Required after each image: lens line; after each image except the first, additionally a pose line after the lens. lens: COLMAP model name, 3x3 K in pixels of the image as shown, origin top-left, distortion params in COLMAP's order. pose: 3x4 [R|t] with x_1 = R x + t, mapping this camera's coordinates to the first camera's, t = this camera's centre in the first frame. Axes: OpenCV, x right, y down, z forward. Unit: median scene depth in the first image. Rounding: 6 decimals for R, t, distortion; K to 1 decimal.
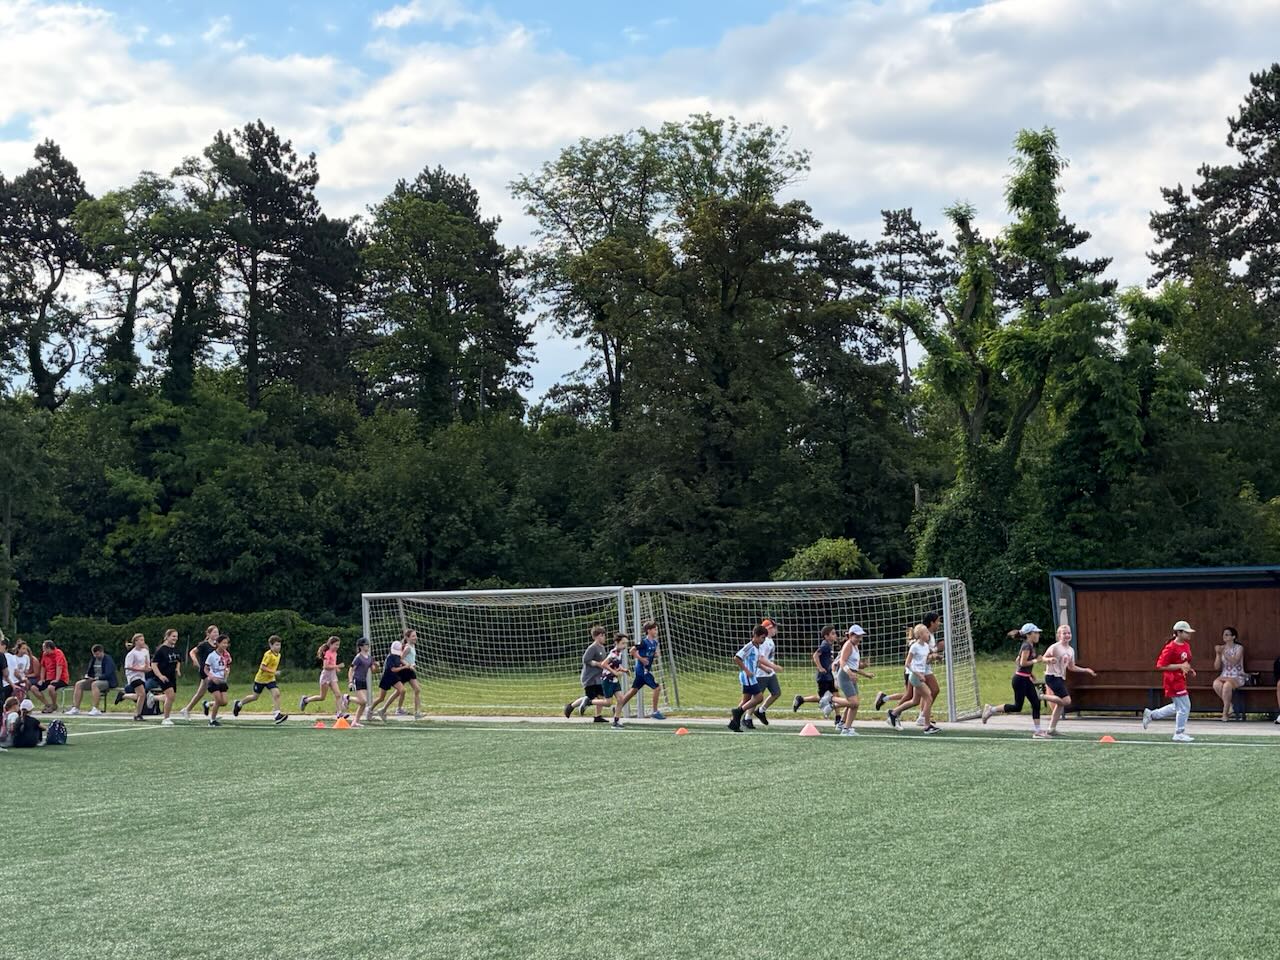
lens RADIAL K [[1774.5, 0, 640.0], [0, 1774.5, 480.0], [0, 0, 1]] dist [-0.001120, -0.034623]
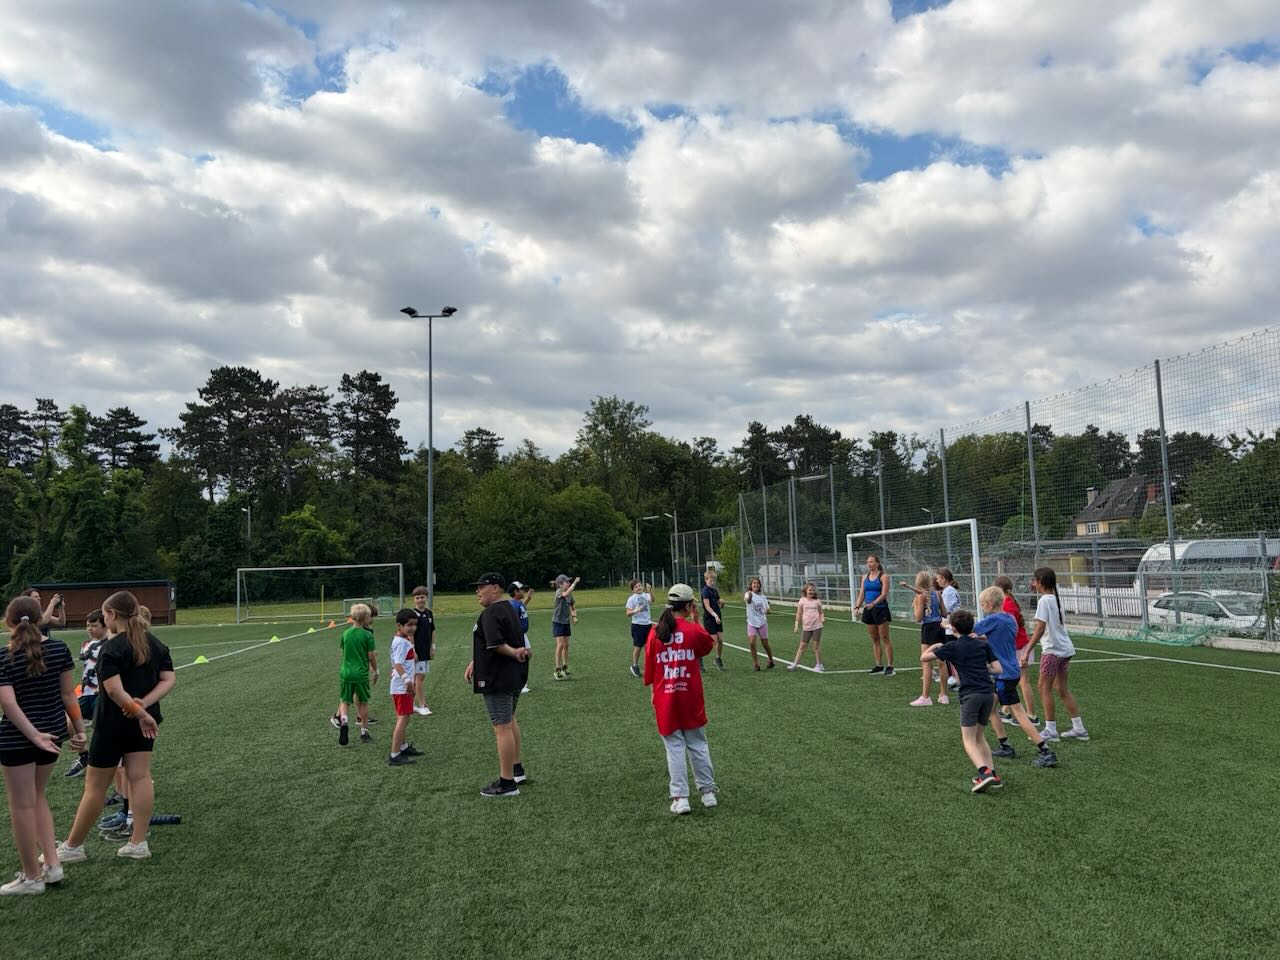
lens RADIAL K [[959.4, 0, 640.0], [0, 959.4, 480.0], [0, 0, 1]] dist [0.068308, -0.068164]
pose [[0.790554, 0.053175, 0.610079, 0.009113], [-0.026790, 0.998272, -0.052295, -0.021627], [-0.611806, 0.024998, 0.790613, -0.303537]]
